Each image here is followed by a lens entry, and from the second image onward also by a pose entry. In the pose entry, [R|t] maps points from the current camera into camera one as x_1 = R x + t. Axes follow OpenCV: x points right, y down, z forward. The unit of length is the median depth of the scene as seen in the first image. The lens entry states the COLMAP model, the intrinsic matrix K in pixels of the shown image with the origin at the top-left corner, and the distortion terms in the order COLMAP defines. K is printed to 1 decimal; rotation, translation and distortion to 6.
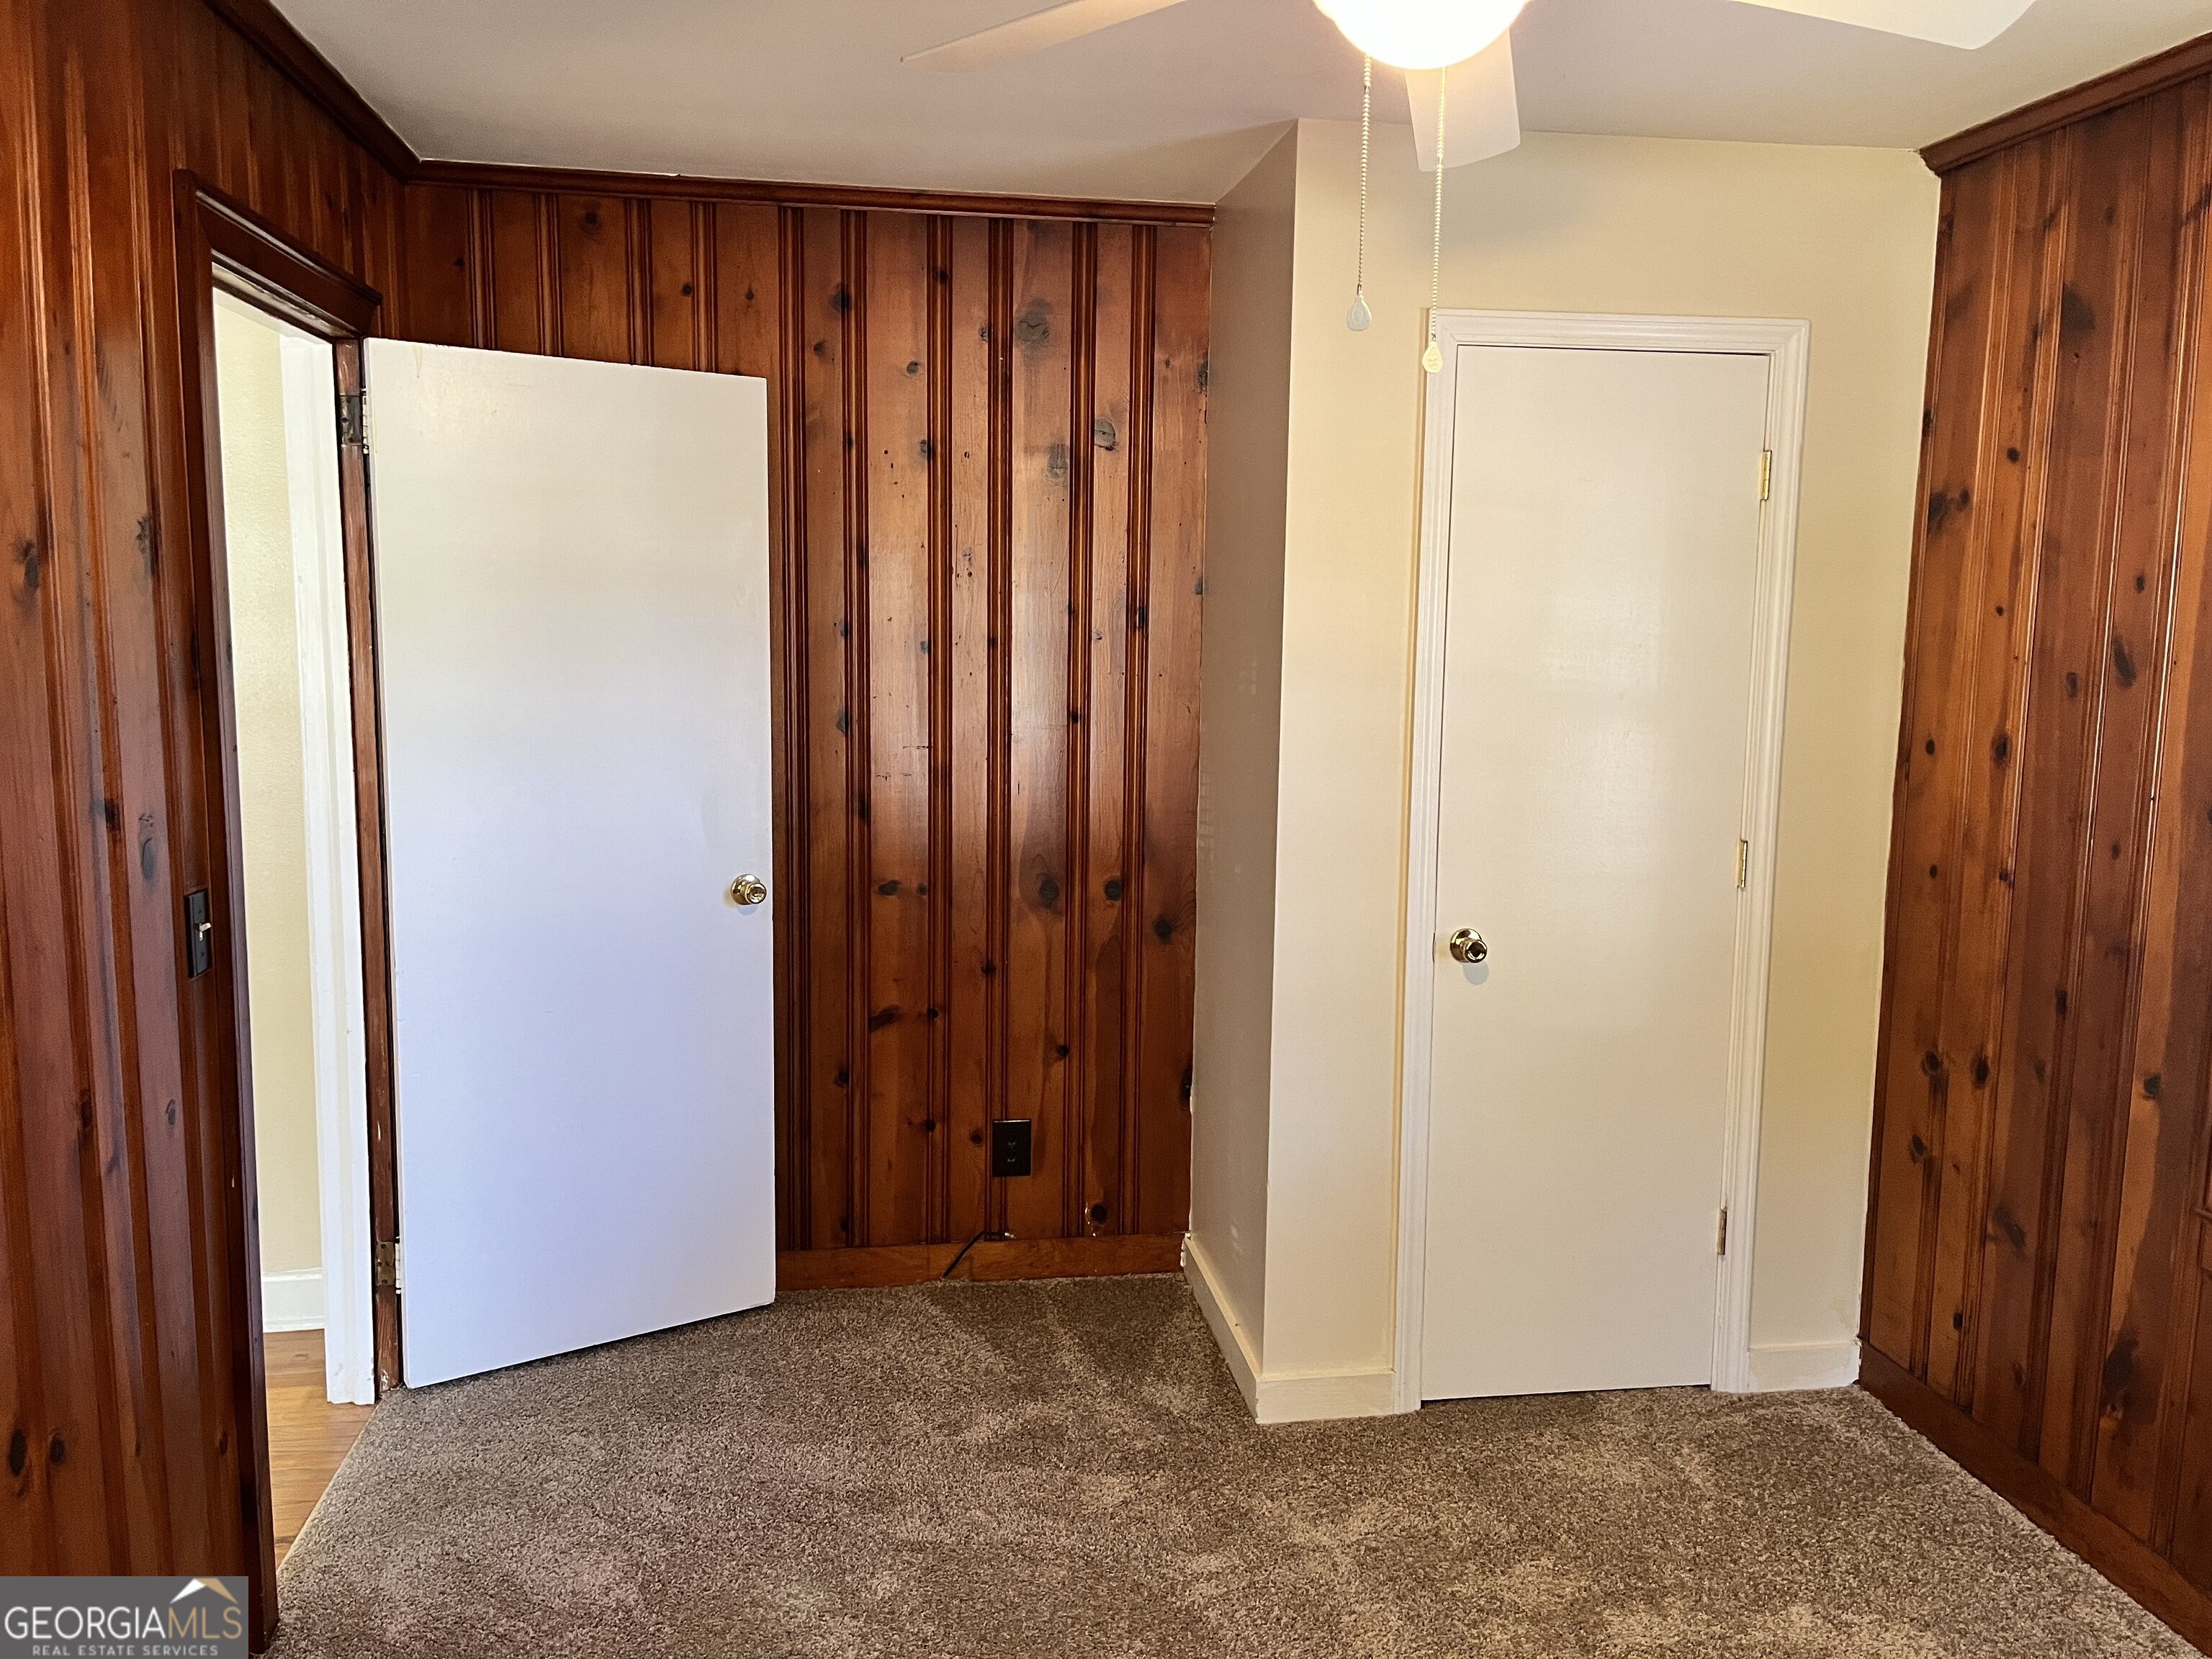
lens RADIAL K [[1671.2, 0, 1098.3], [0, 1671.2, 823.9], [0, 0, 1]] dist [0.076446, -0.098318]
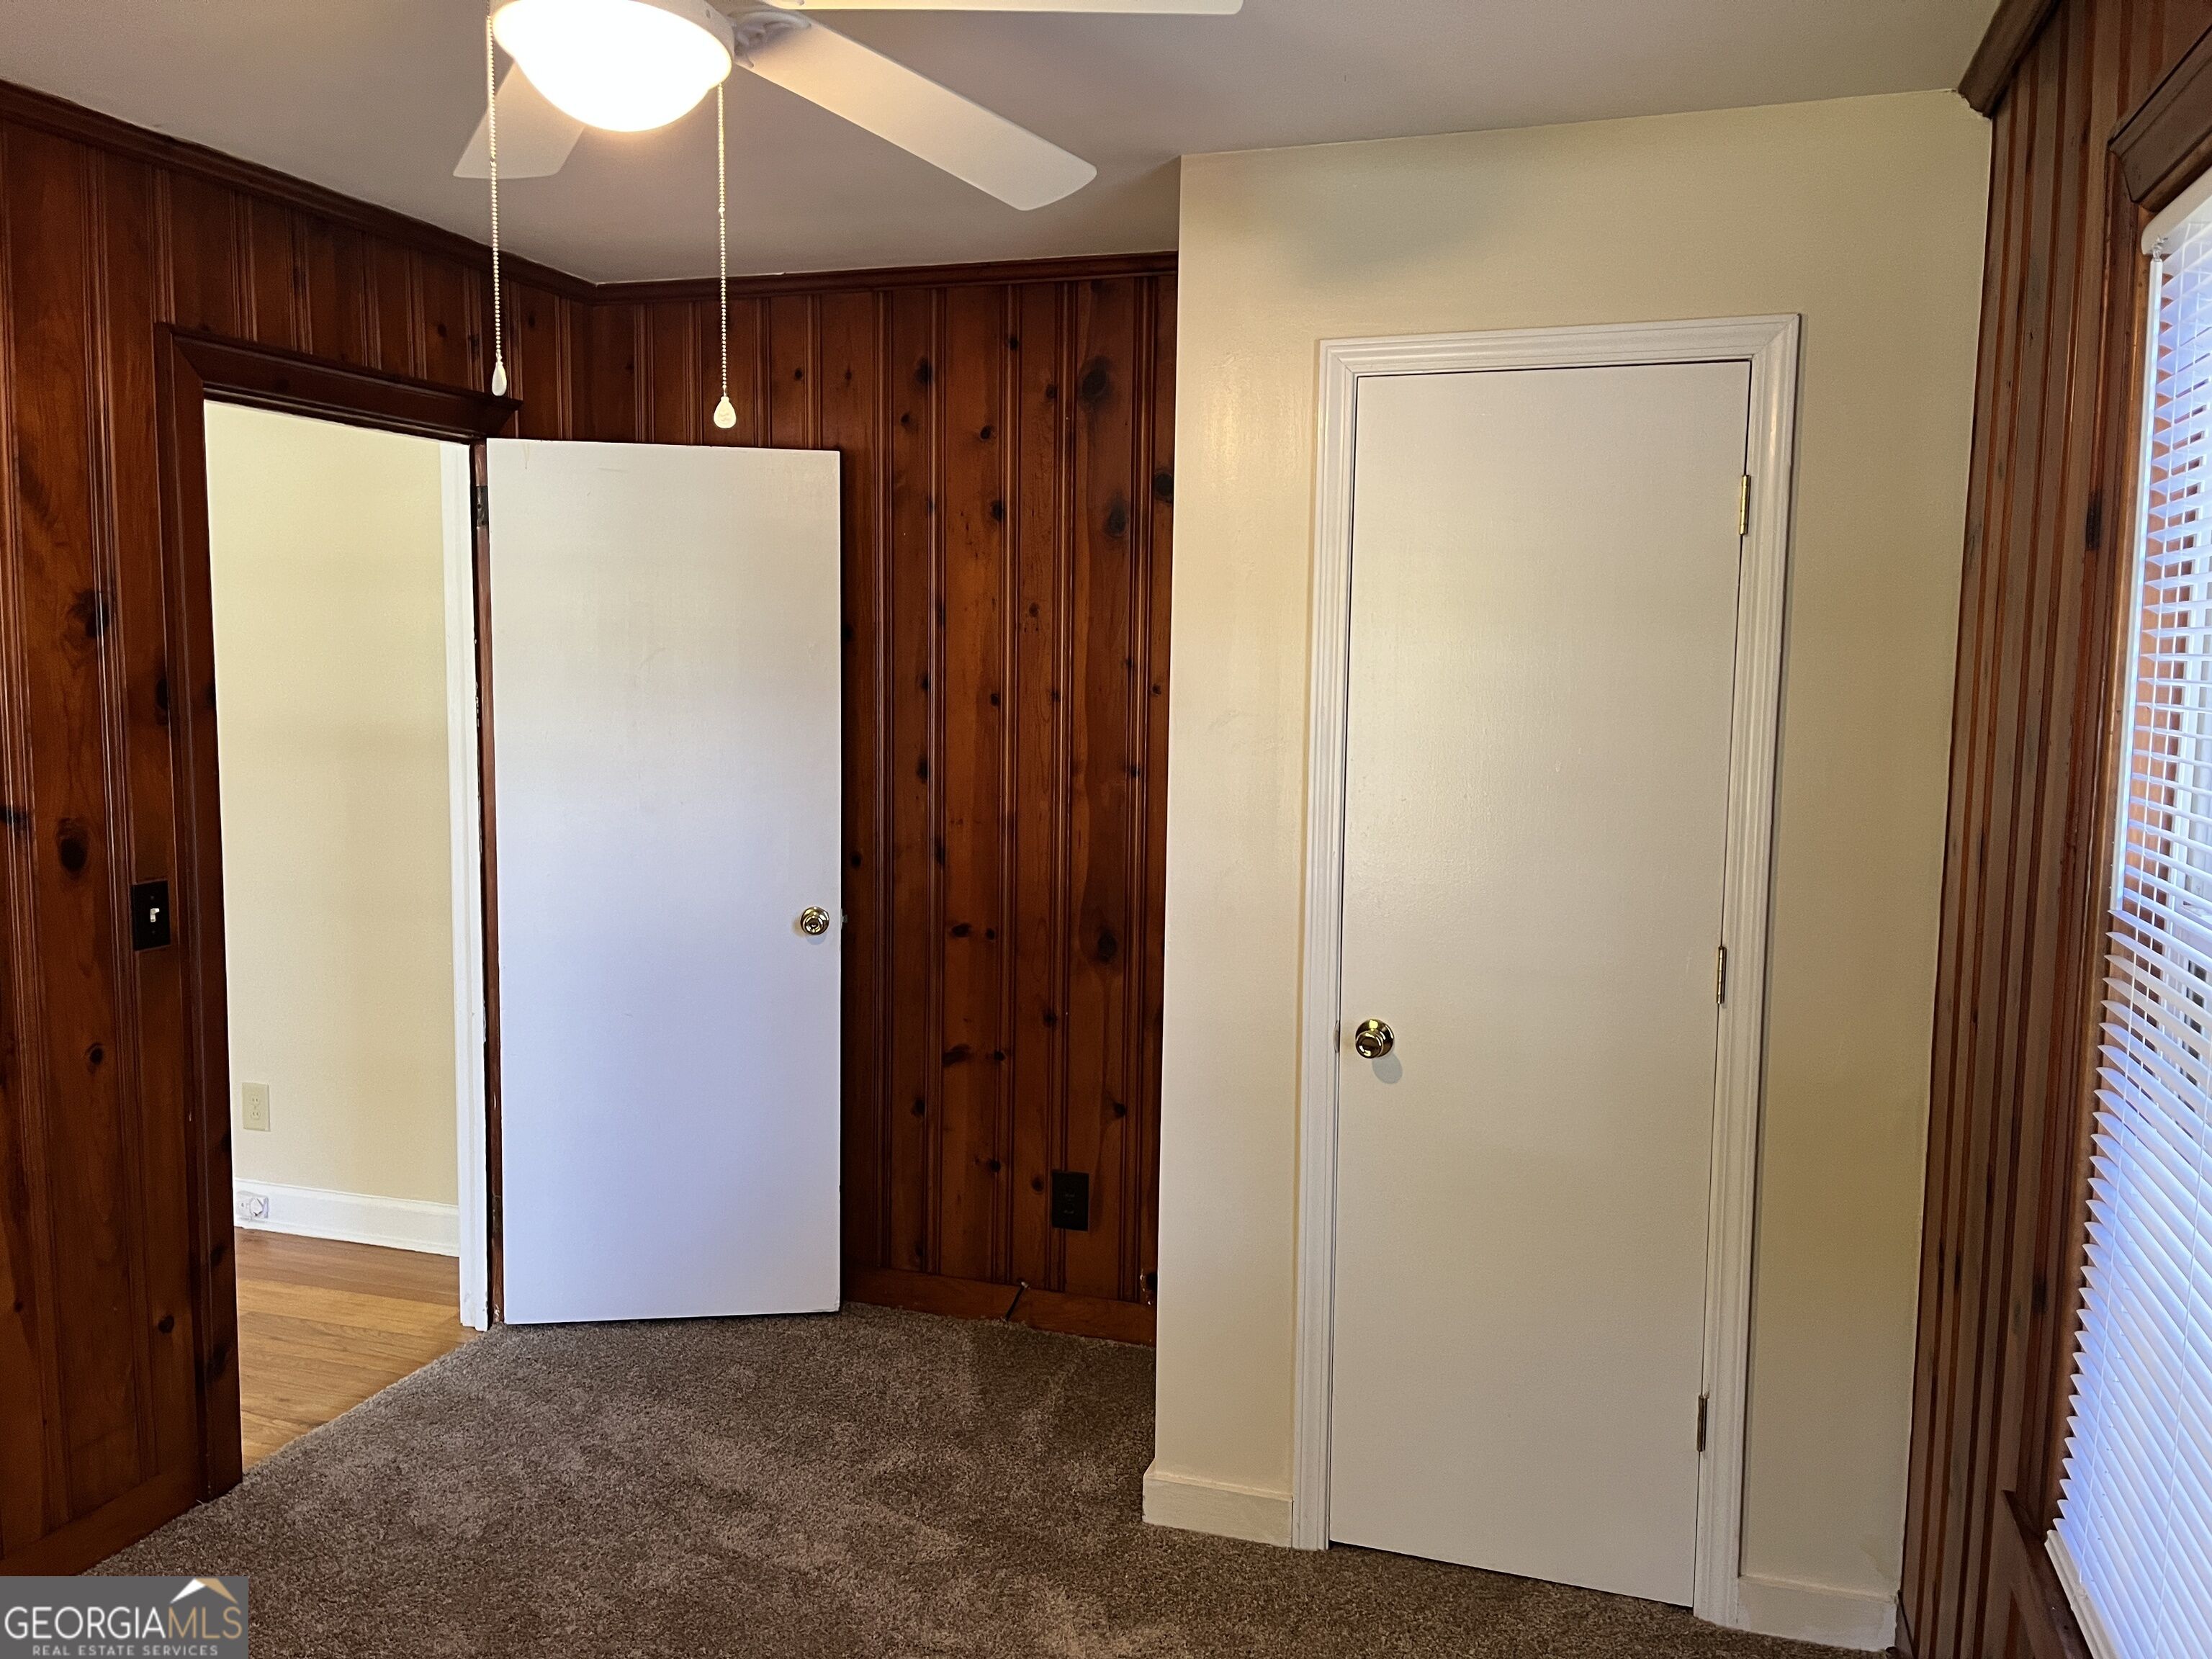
lens RADIAL K [[1671.2, 0, 1102.4], [0, 1671.2, 823.3], [0, 0, 1]] dist [0.076446, -0.098318]
pose [[0.891579, 0.046619, -0.450460, 0.412682], [-0.059922, 0.998086, -0.015309, -0.017041], [0.448884, 0.040642, 0.892666, 0.109323]]
